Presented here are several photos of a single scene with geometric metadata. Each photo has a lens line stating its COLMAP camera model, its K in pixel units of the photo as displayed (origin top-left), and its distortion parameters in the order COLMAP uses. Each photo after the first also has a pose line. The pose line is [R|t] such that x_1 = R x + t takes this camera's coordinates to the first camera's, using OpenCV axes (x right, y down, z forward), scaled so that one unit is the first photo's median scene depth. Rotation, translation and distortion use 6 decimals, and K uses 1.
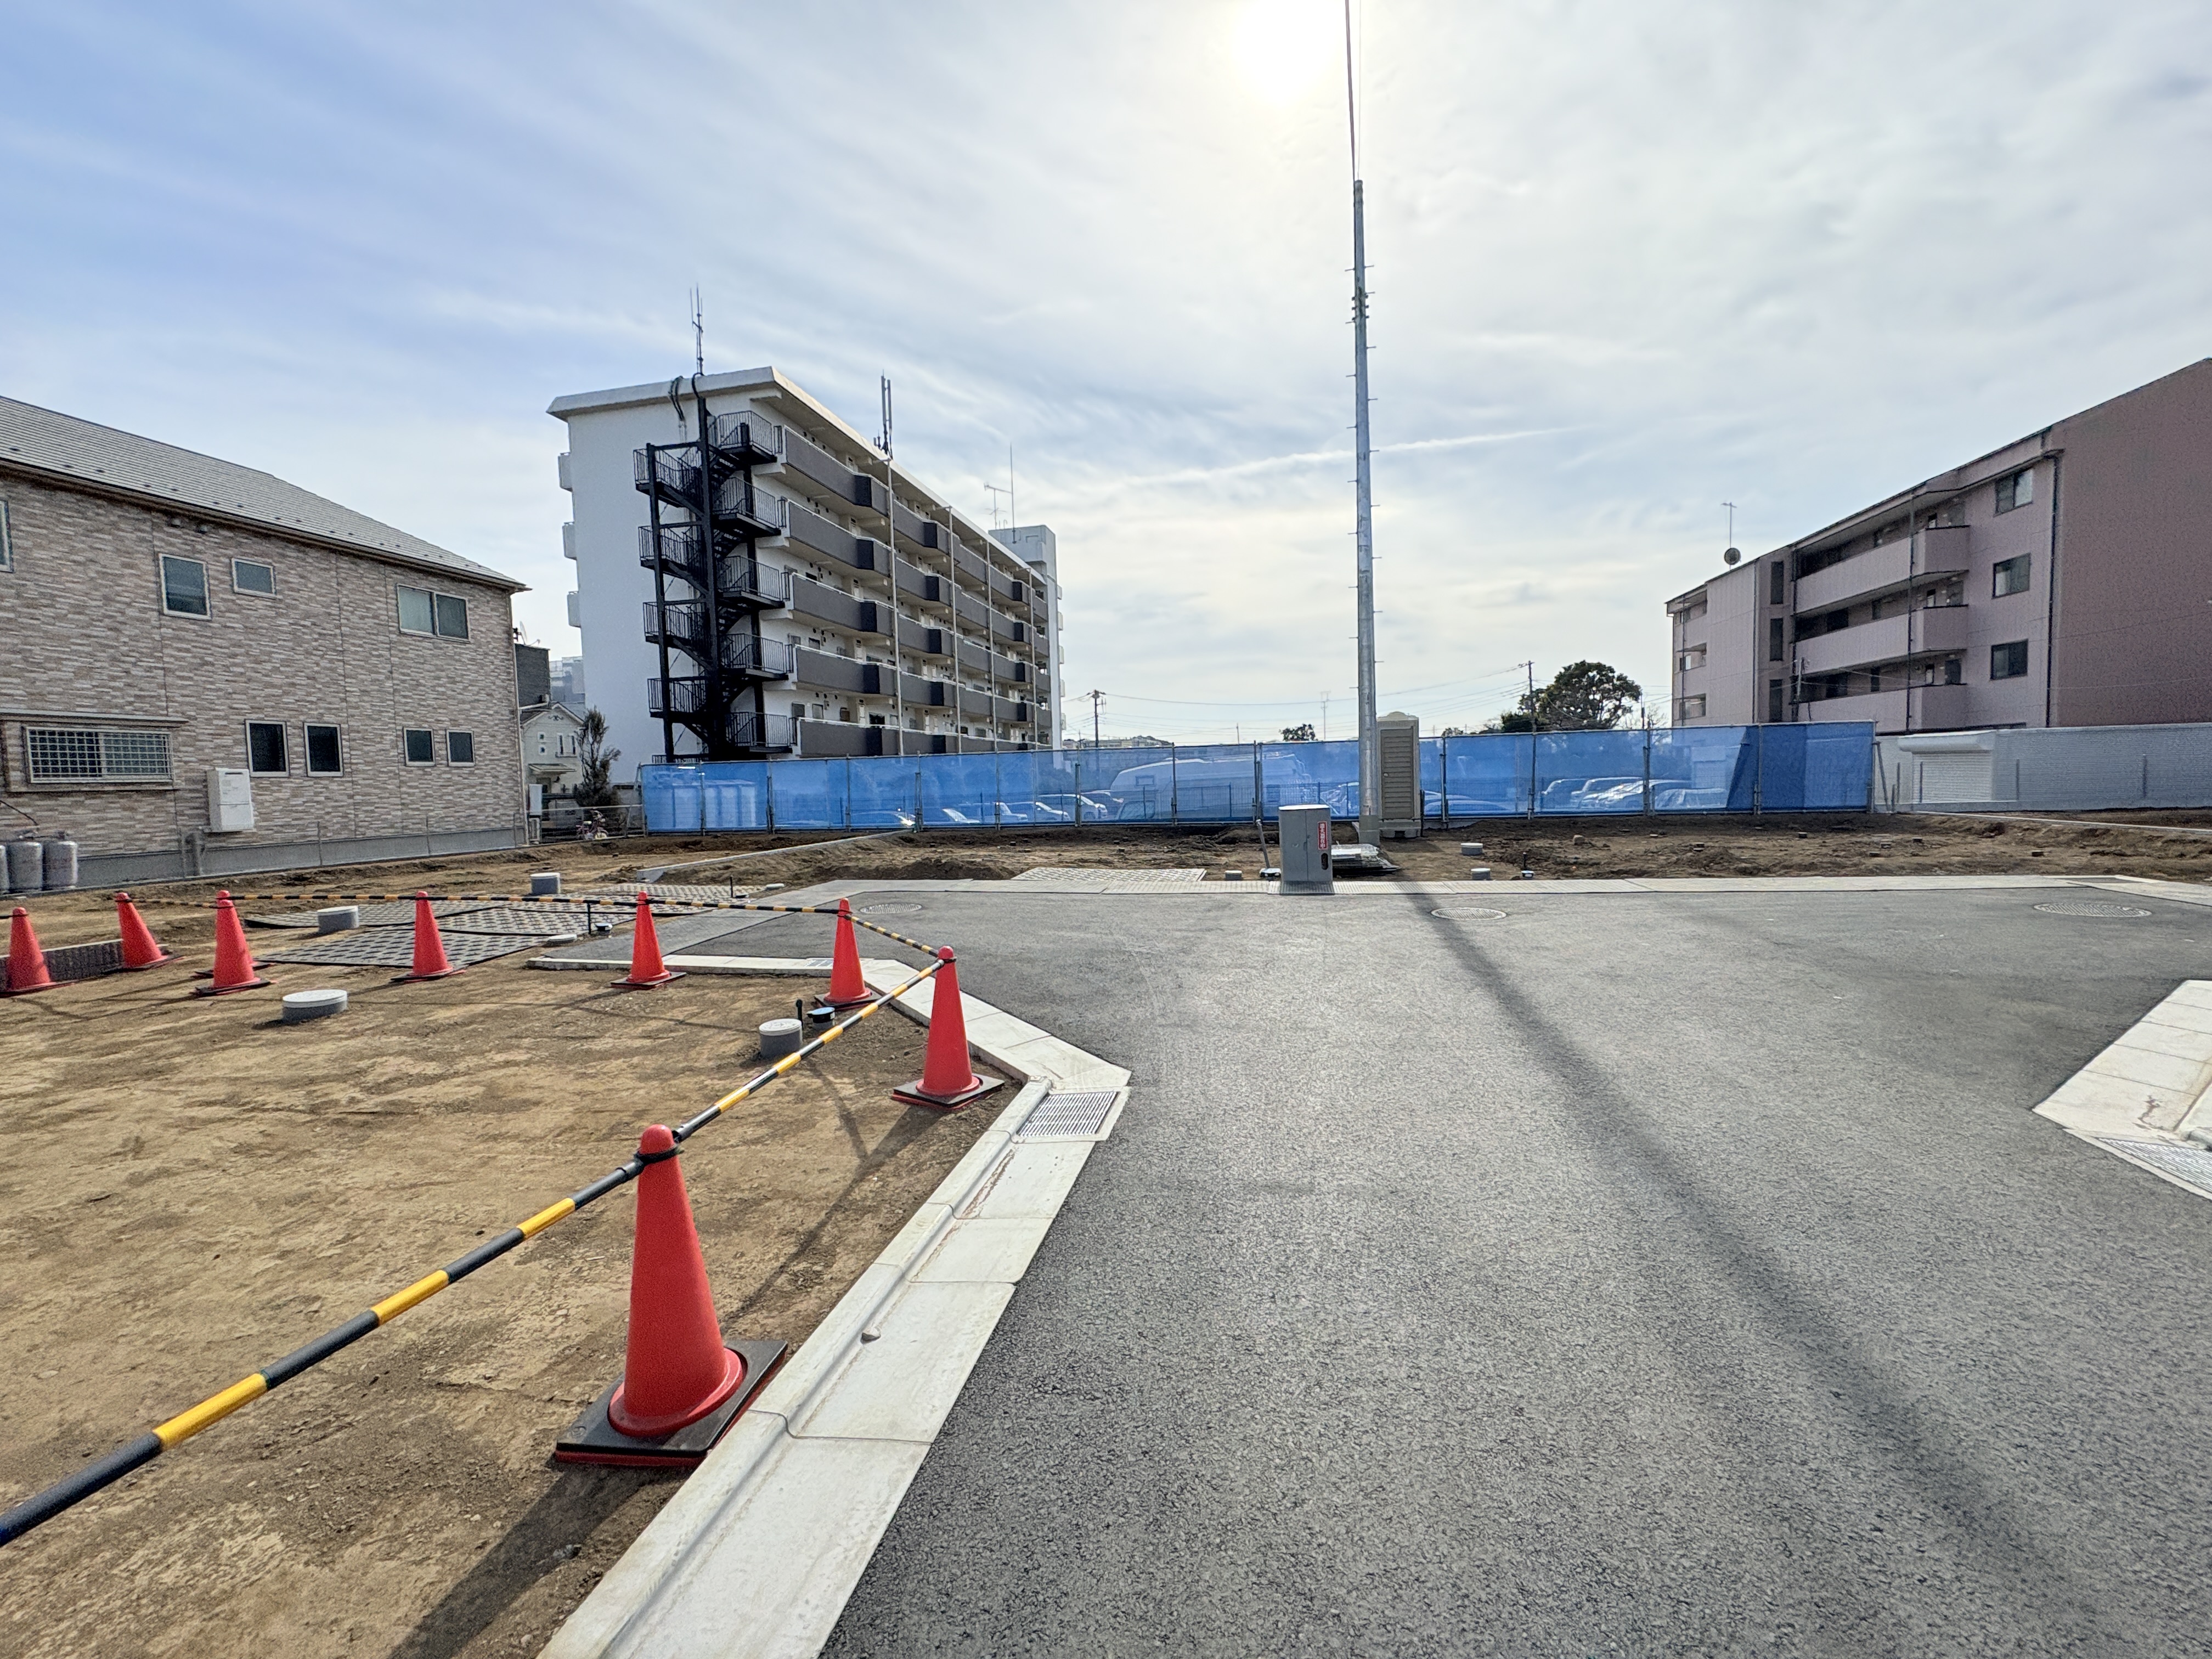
lens RADIAL K [[873.8, 0, 1102.5], [0, 873.8, 836.1], [0, 0, 1]] dist [0.000595, -0.000599]
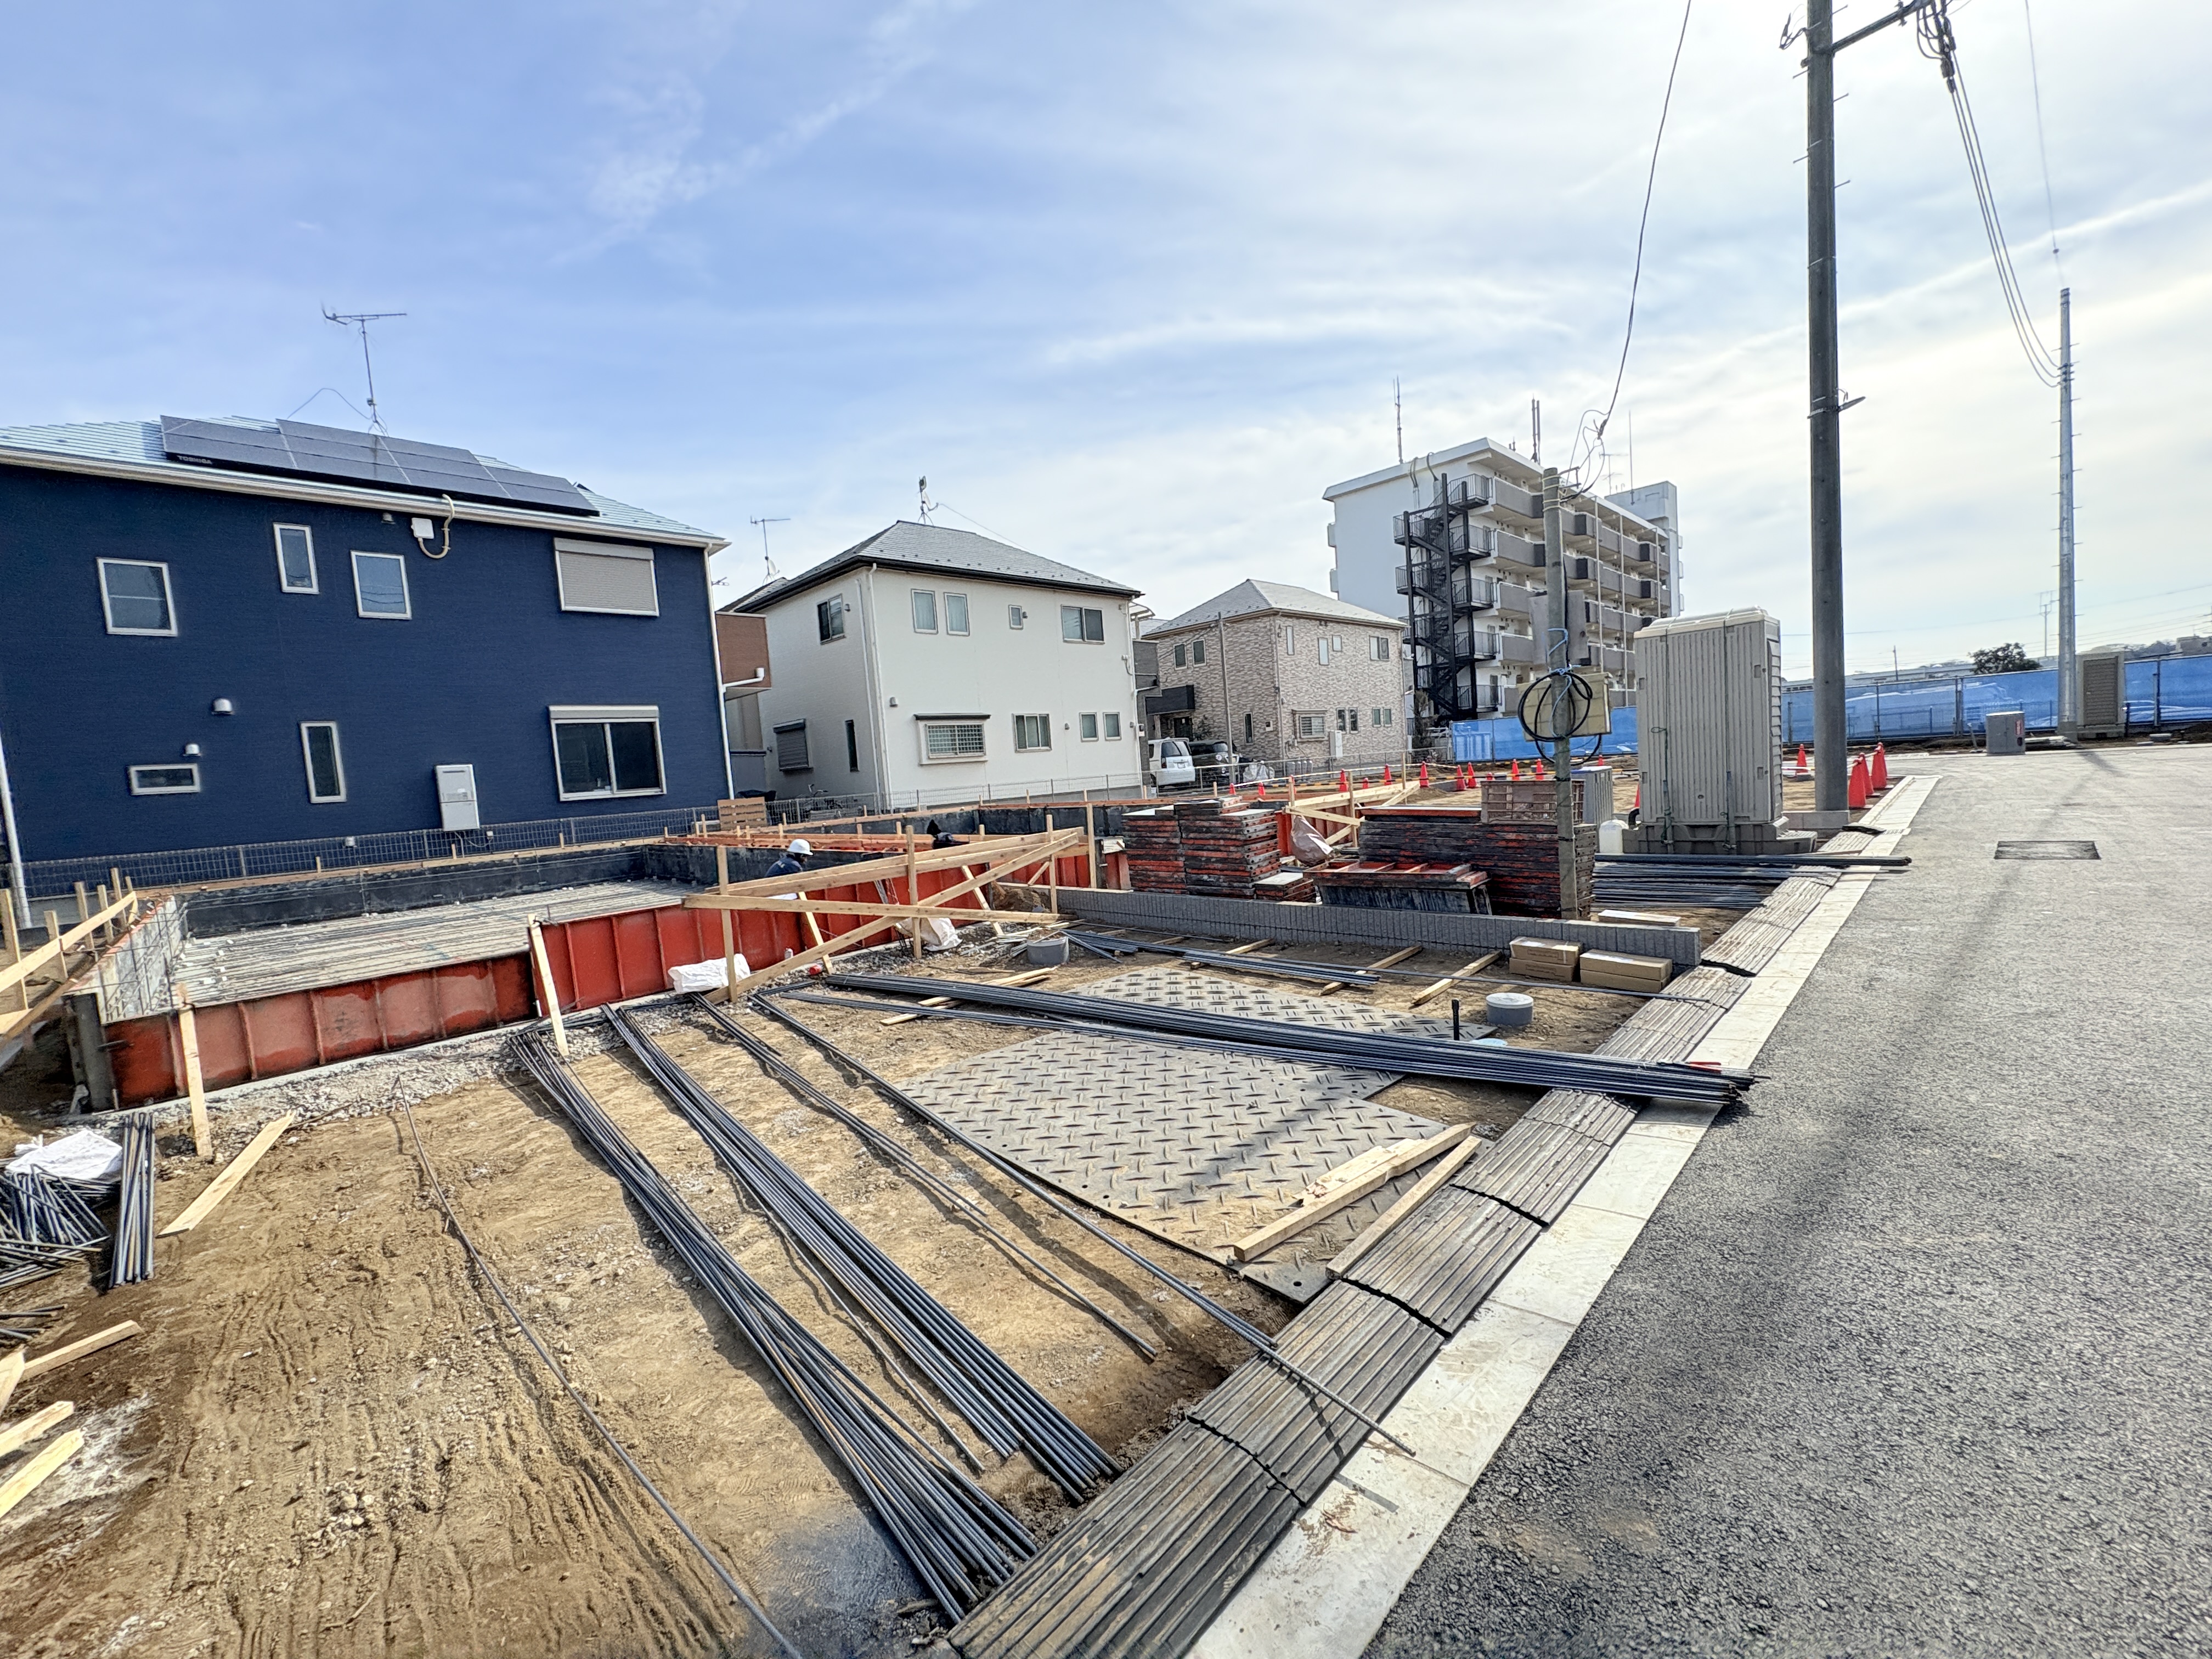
lens RADIAL K [[890.6, 0, 1113.9], [0, 890.6, 843.6], [0, 0, 1]] dist [0.011253, -0.000115]
pose [[0.844489, 0.019200, -0.535228, -0.106855], [0.007892, 0.998803, 0.048283, 0.046394], [0.535514, -0.044998, 0.843326, -0.593511]]
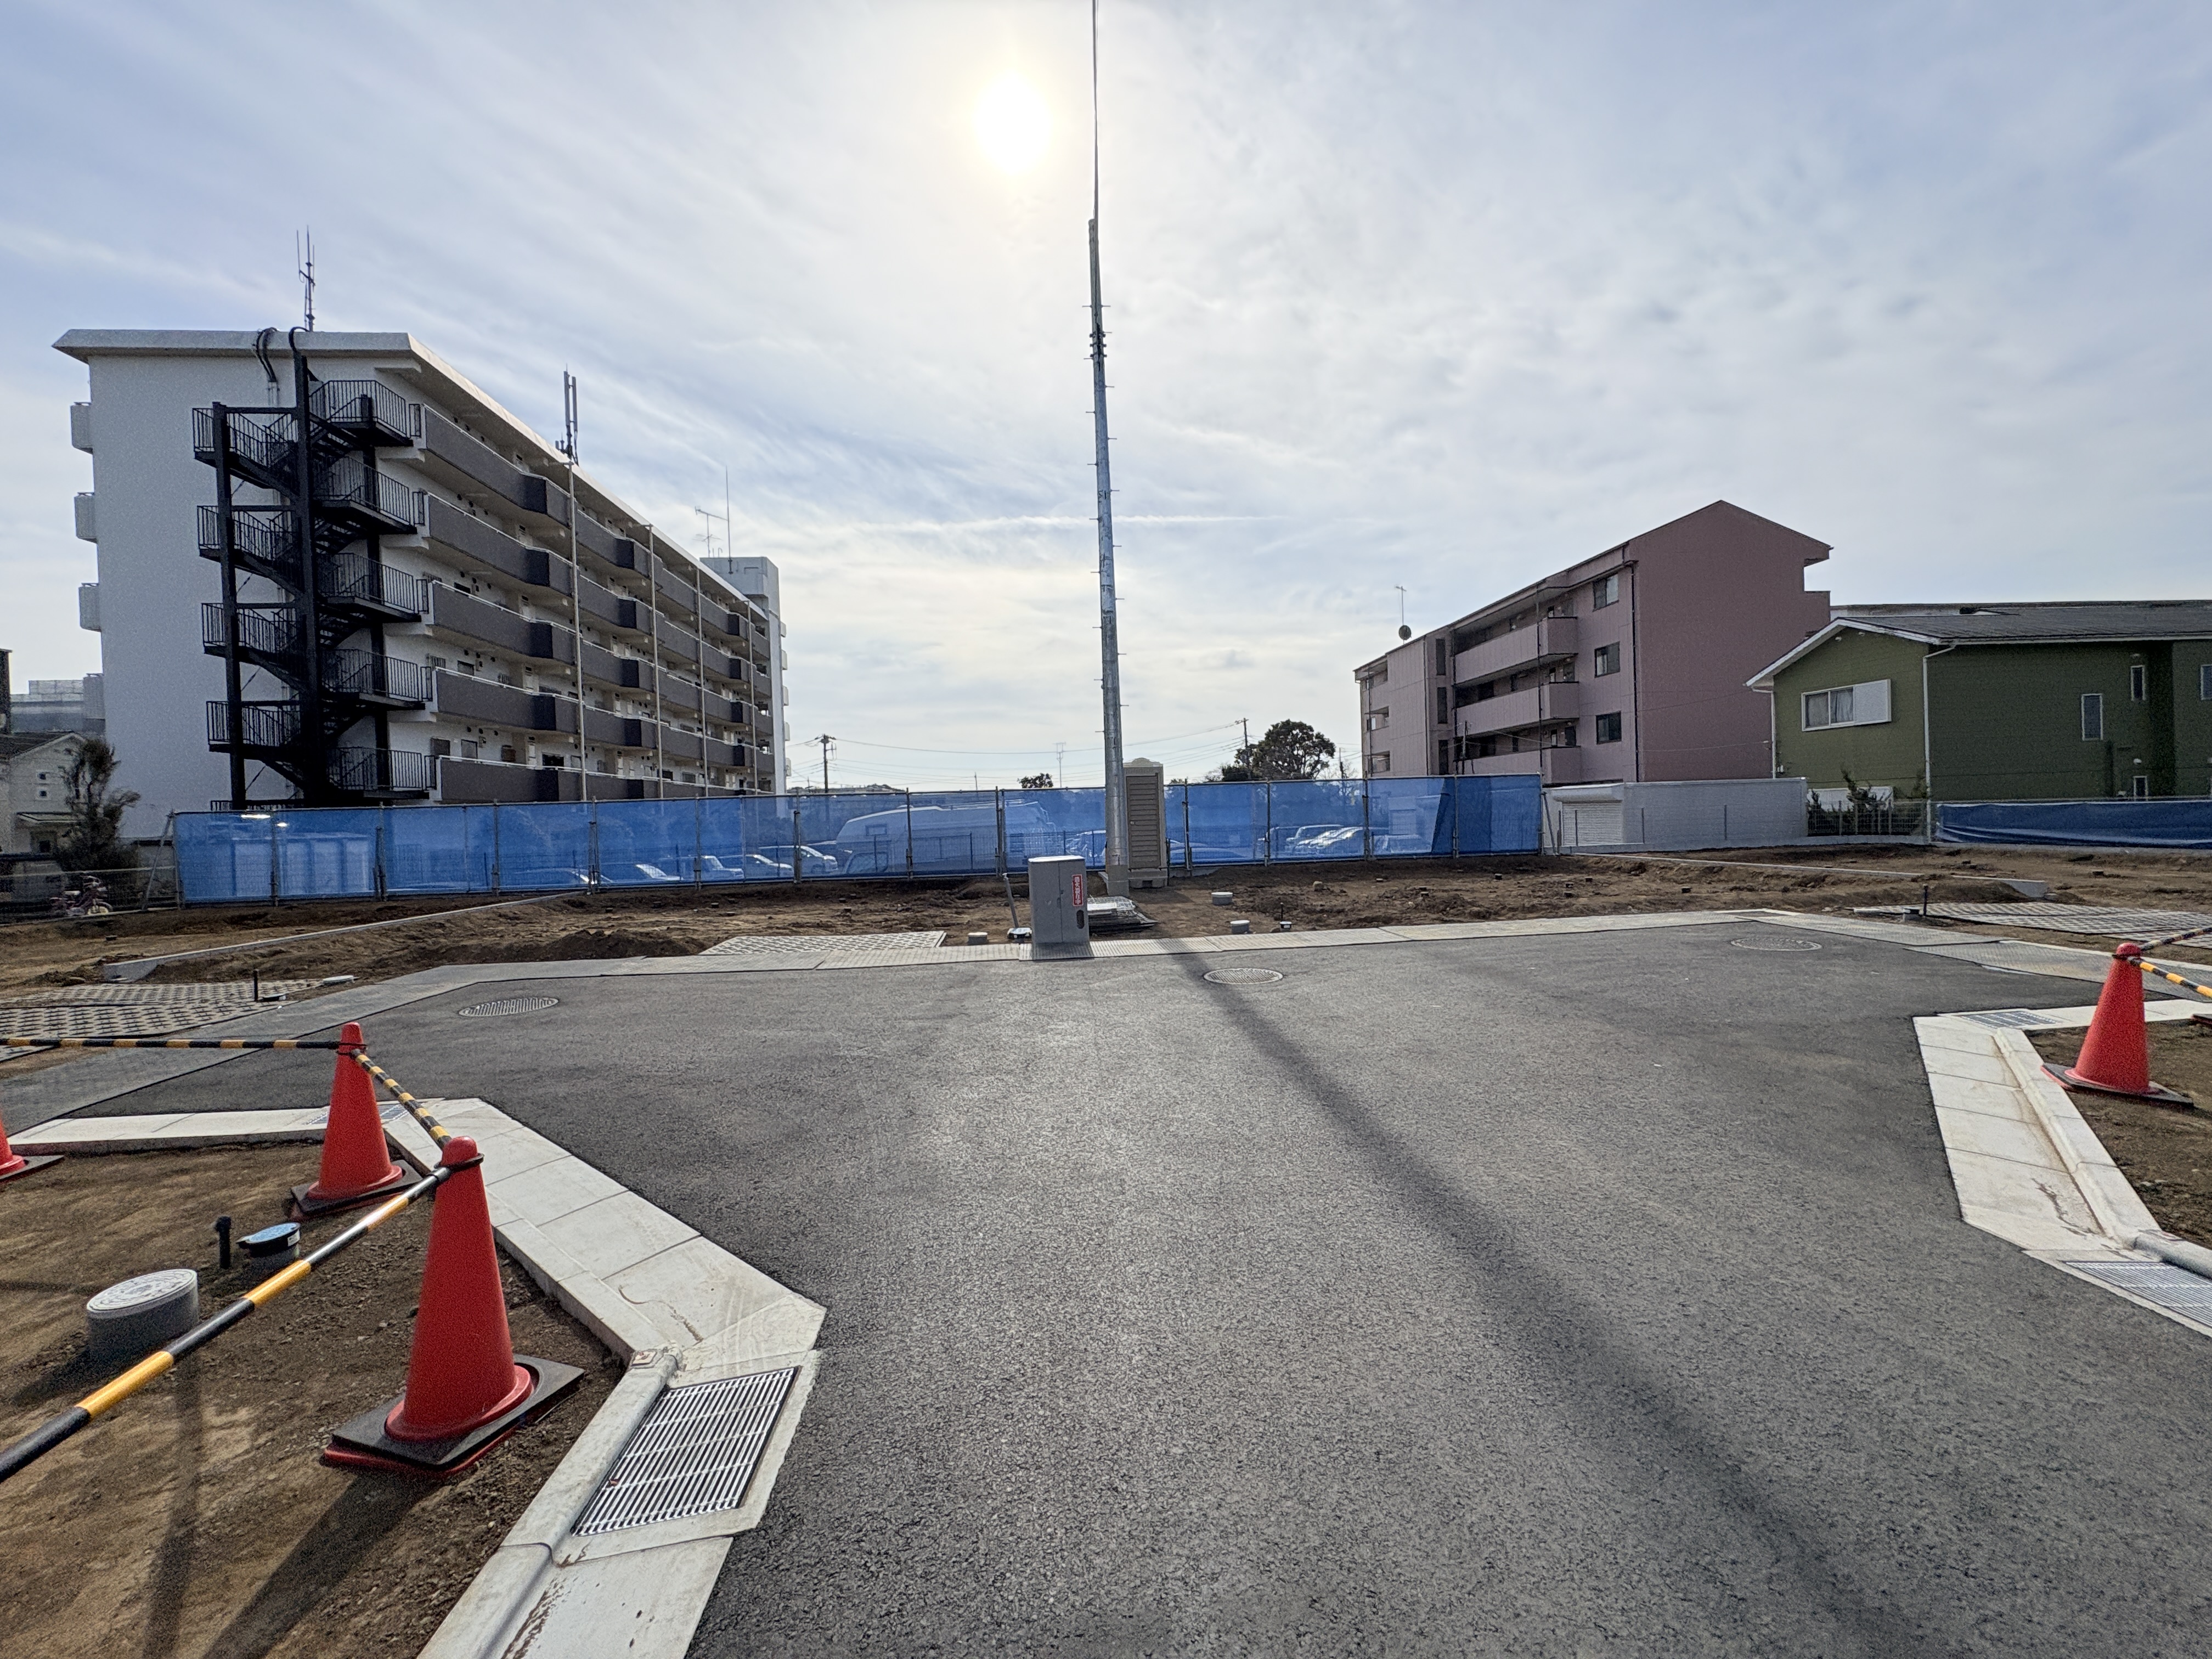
lens RADIAL K [[873.8, 0, 1102.5], [0, 873.8, 836.1], [0, 0, 1]] dist [0.000595, -0.000599]
pose [[0.956163, -0.007375, 0.292743, 0.005447], [0.023882, 0.998316, -0.052856, -0.002613], [-0.291860, 0.057531, 0.954729, 0.046294]]
